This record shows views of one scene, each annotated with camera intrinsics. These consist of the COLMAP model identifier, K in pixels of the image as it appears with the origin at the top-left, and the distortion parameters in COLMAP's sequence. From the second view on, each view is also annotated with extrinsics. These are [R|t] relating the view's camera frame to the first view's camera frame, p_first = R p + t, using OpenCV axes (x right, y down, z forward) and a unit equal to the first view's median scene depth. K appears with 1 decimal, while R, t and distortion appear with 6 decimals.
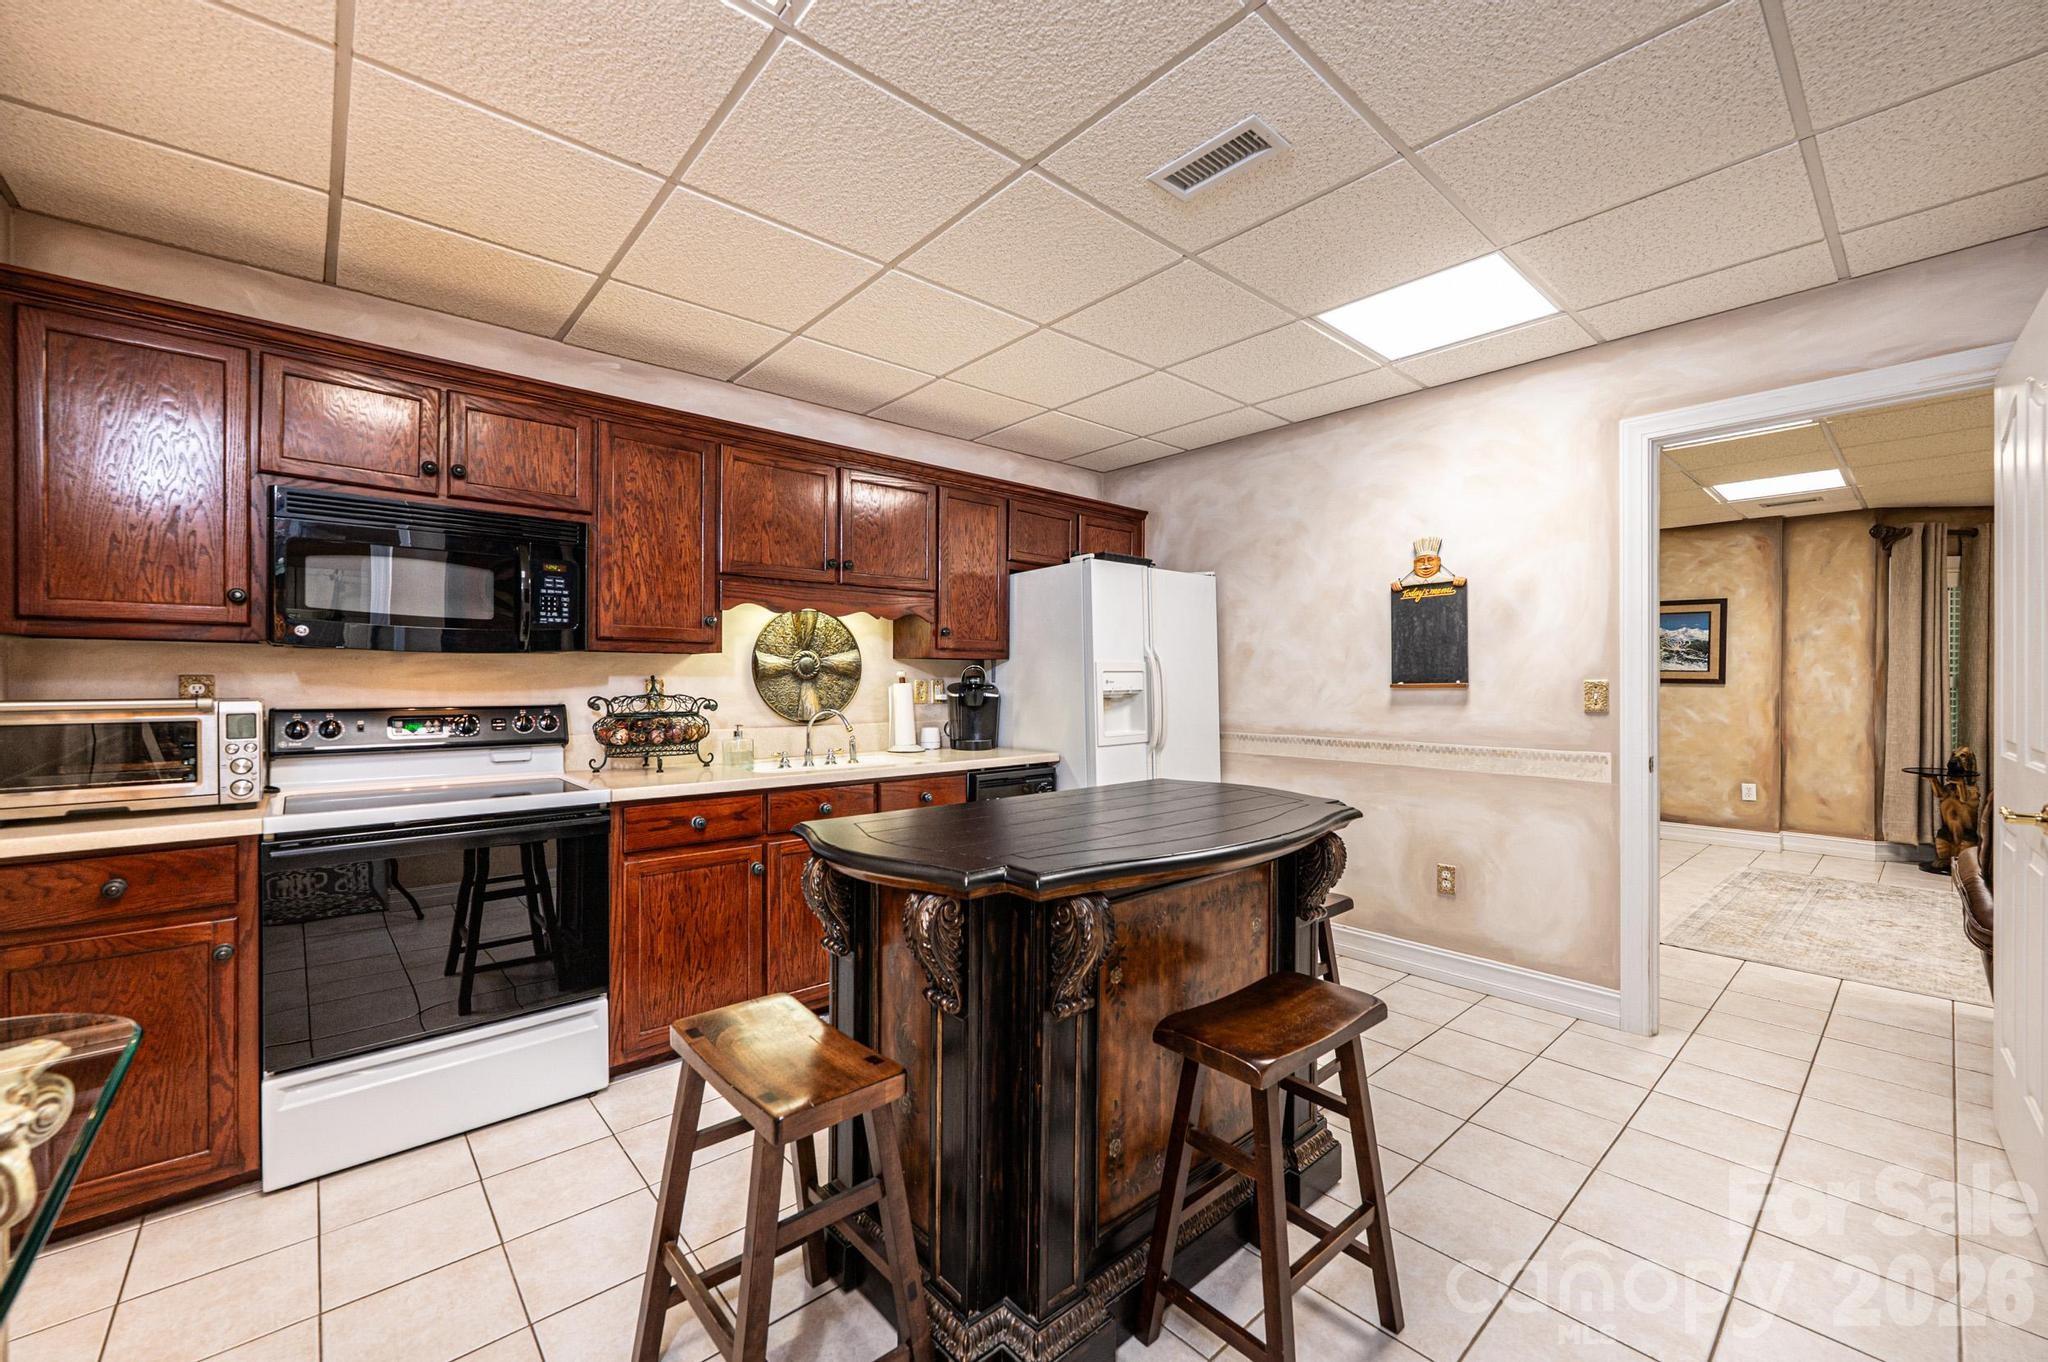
lens RADIAL K [[814.9, 0, 1027.3], [0, 814.9, 682.5], [0, 0, 1]] dist [0.000771, -0.000260]
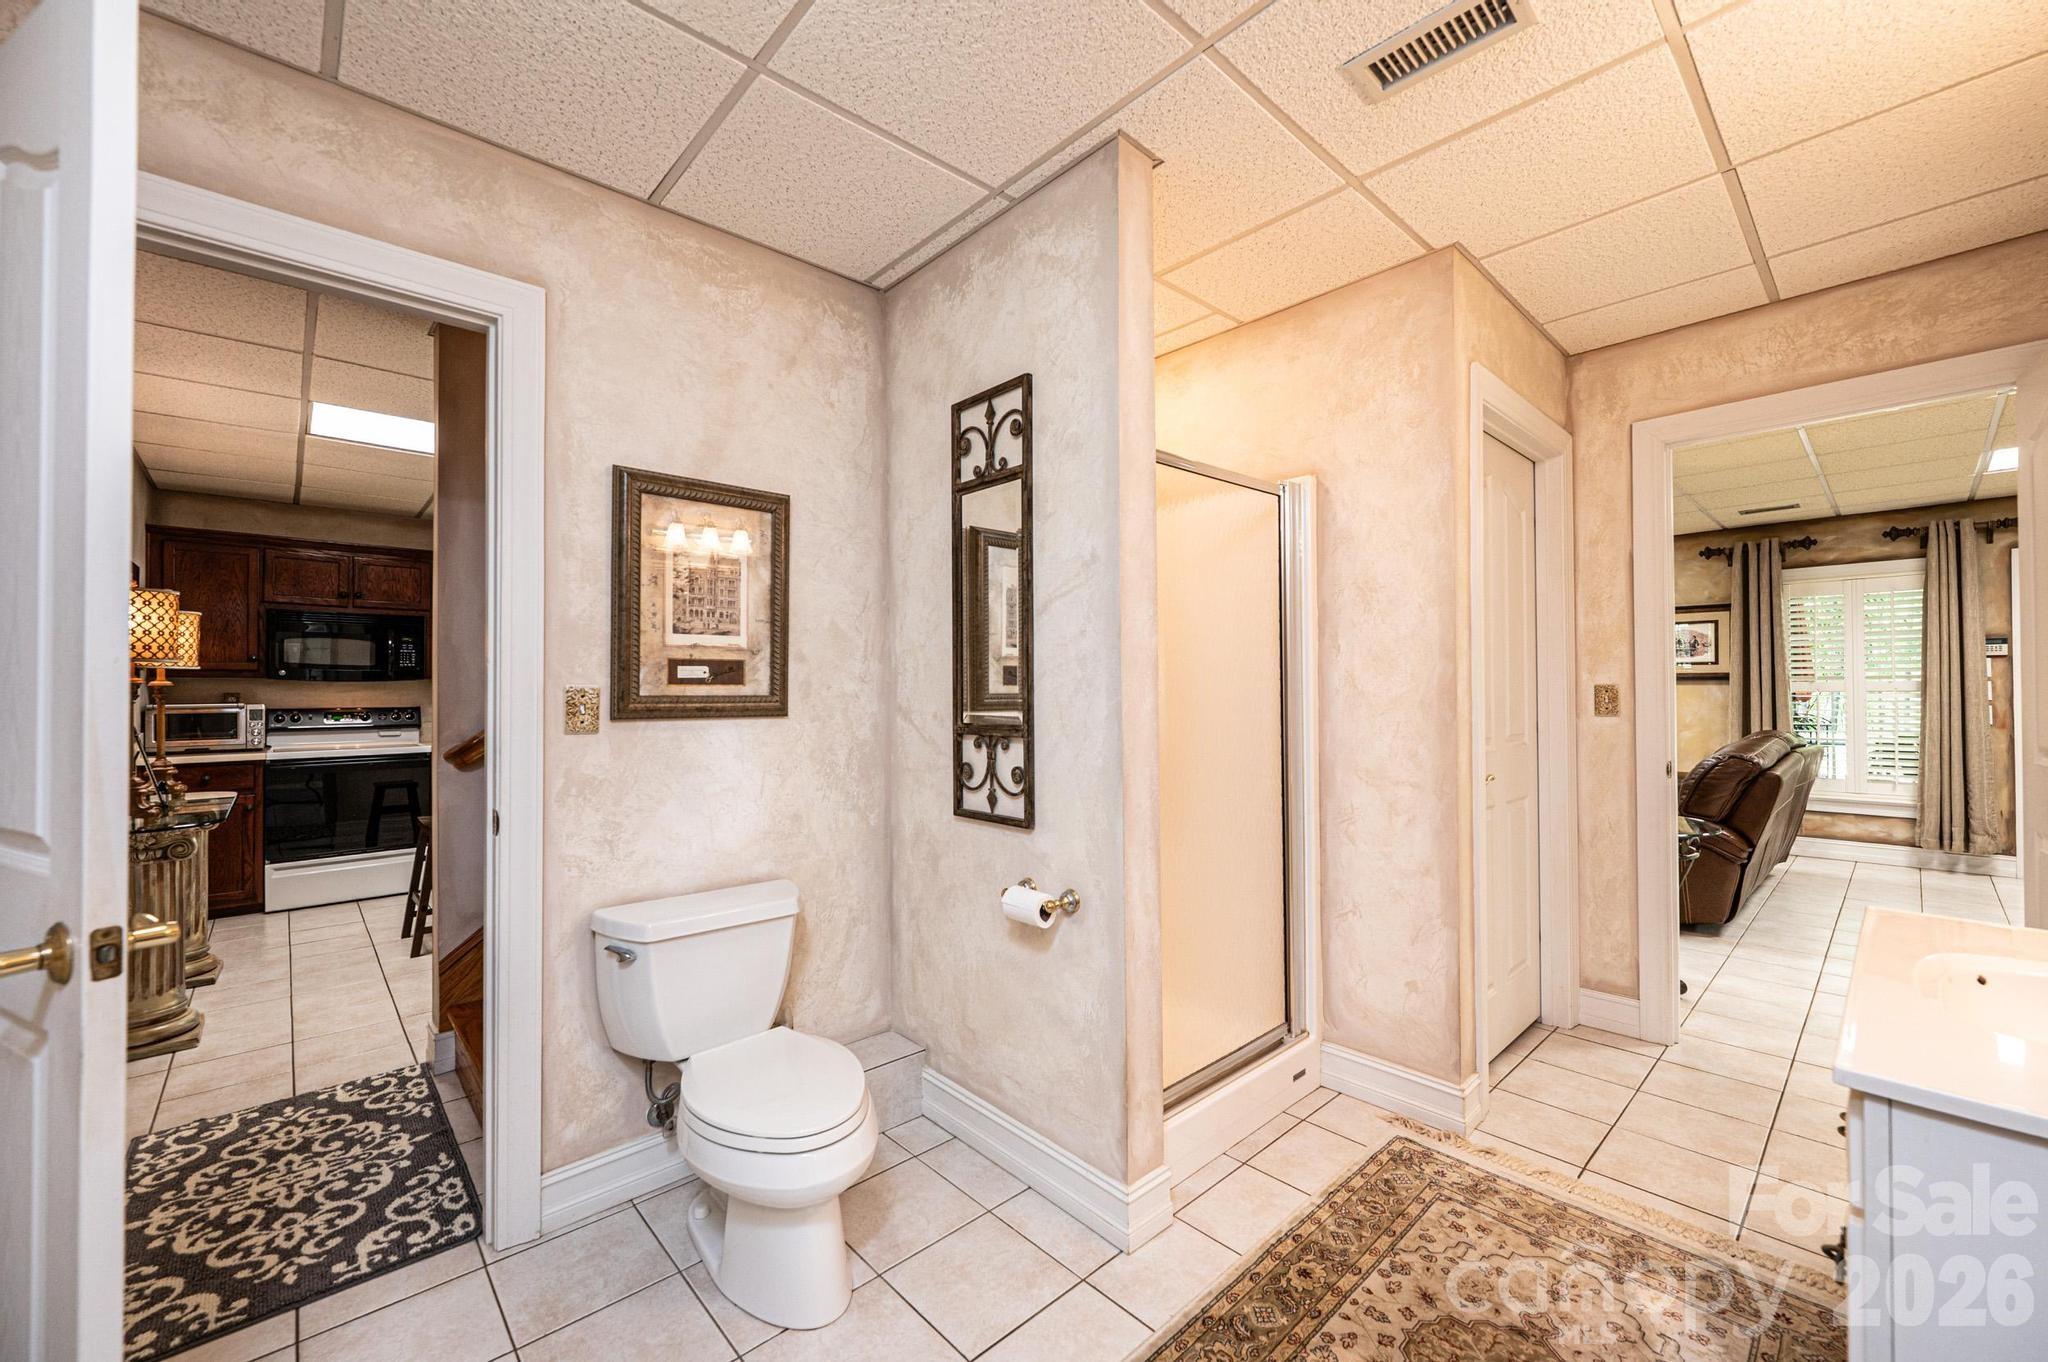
lens RADIAL K [[807.2, 0, 1024.0], [0, 807.2, 681.0], [0, 0, 1]] dist [-0.000999, -0.000270]
pose [[0.999827, -0.005888, 0.017619, 0.741887], [0.006071, 0.999928, -0.010381, -0.004002], [-0.017557, 0.010486, 0.999791, -0.837171]]
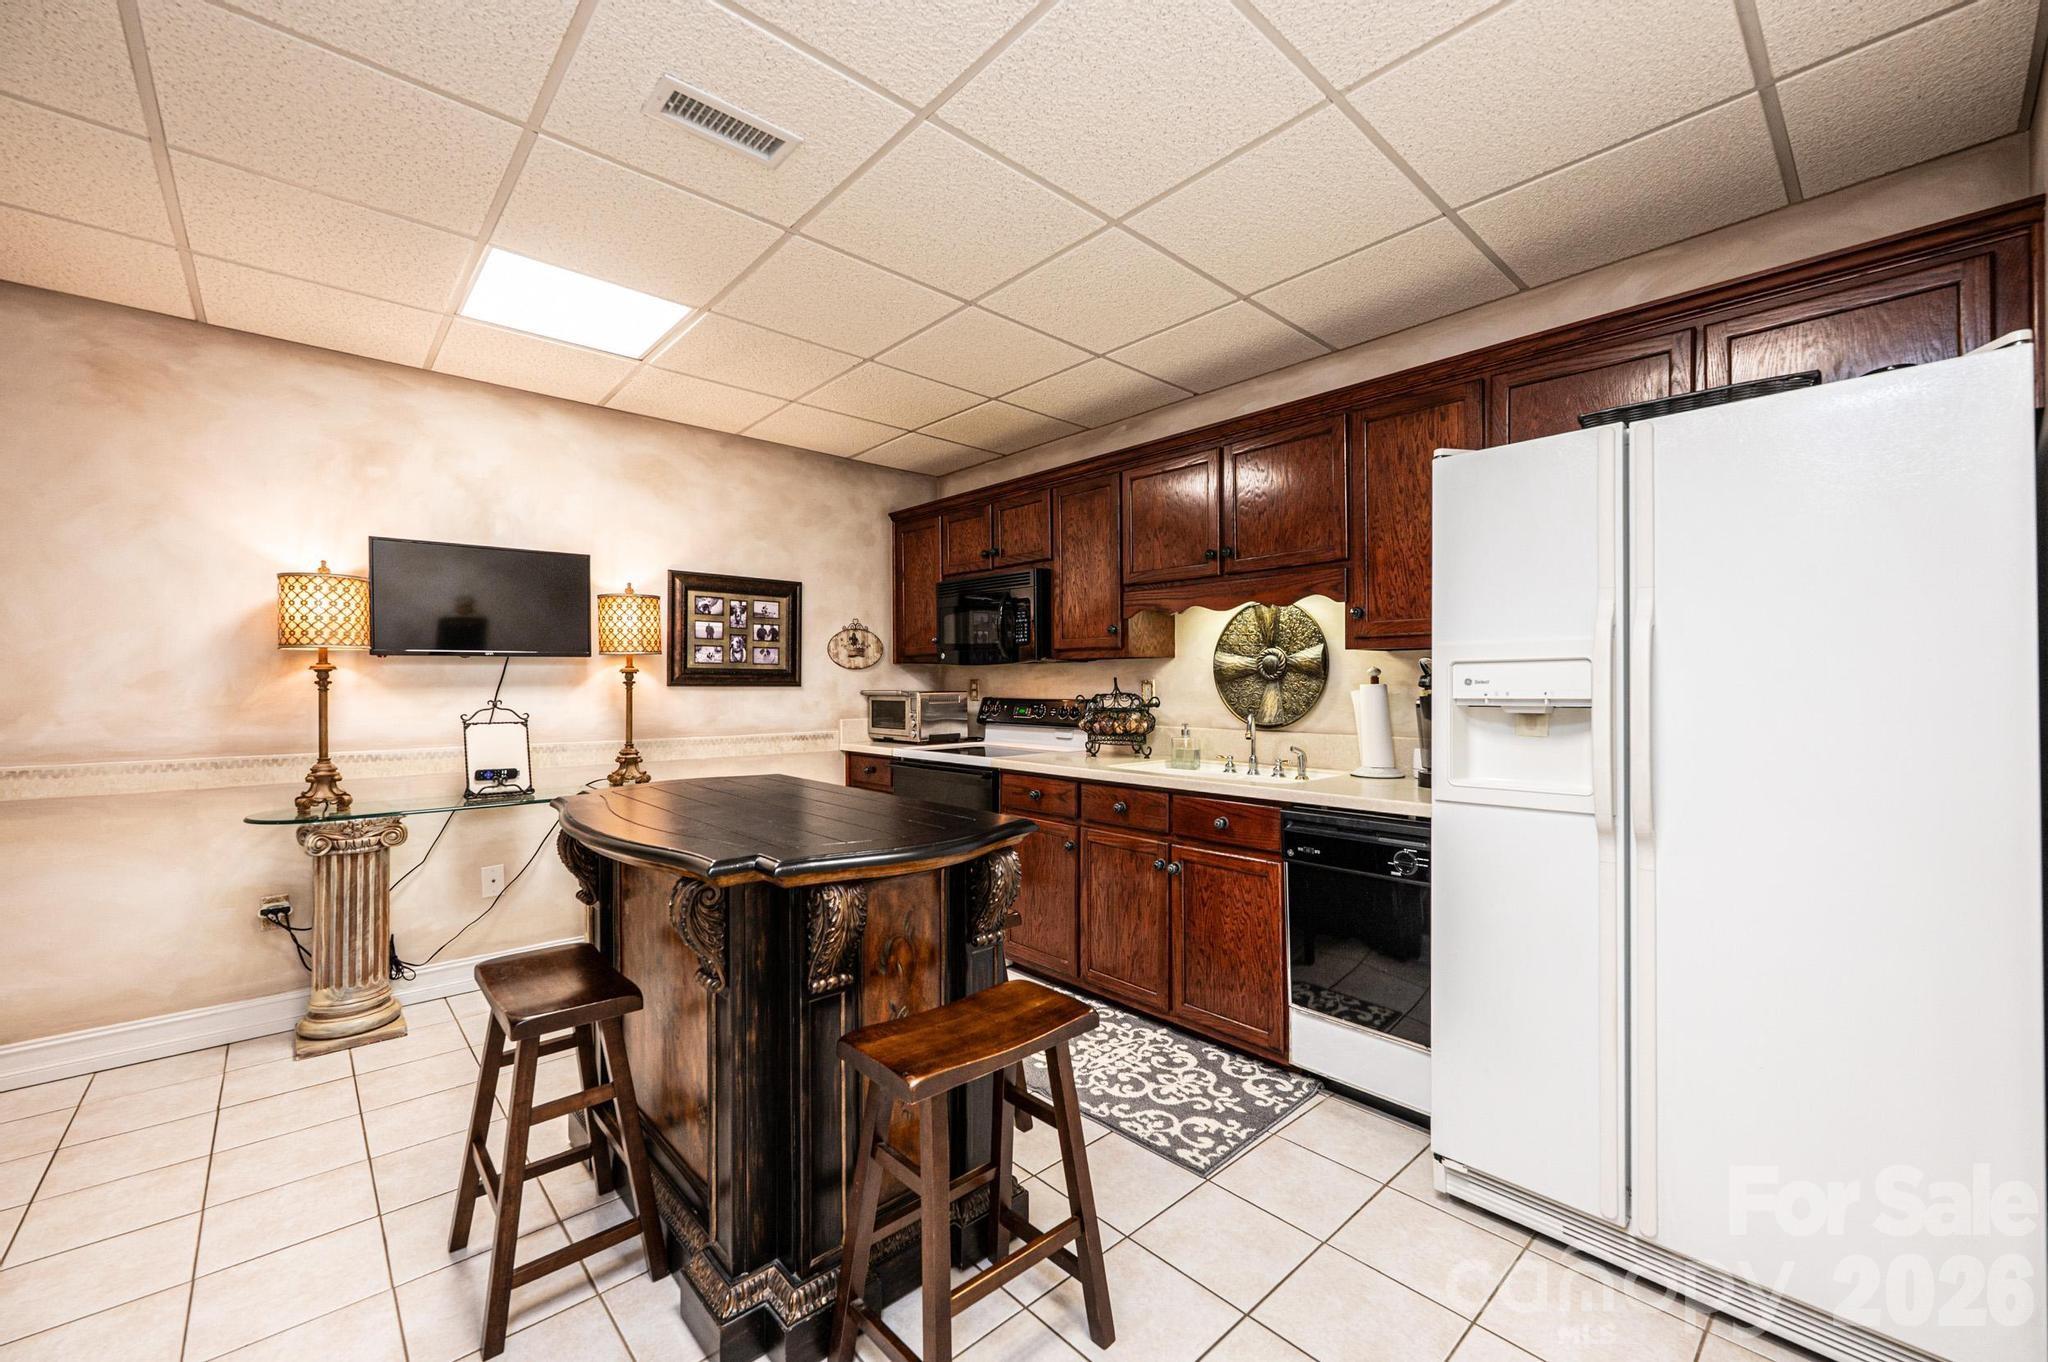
lens RADIAL K [[814.9, 0, 1027.3], [0, 814.9, 682.5], [0, 0, 1]] dist [0.000771, -0.000260]
pose [[0.015932, -0.001350, -0.999872, 0.687082], [-0.000141, 0.999999, -0.001352, 0.000555], [0.999873, 0.000162, 0.015932, 0.783016]]
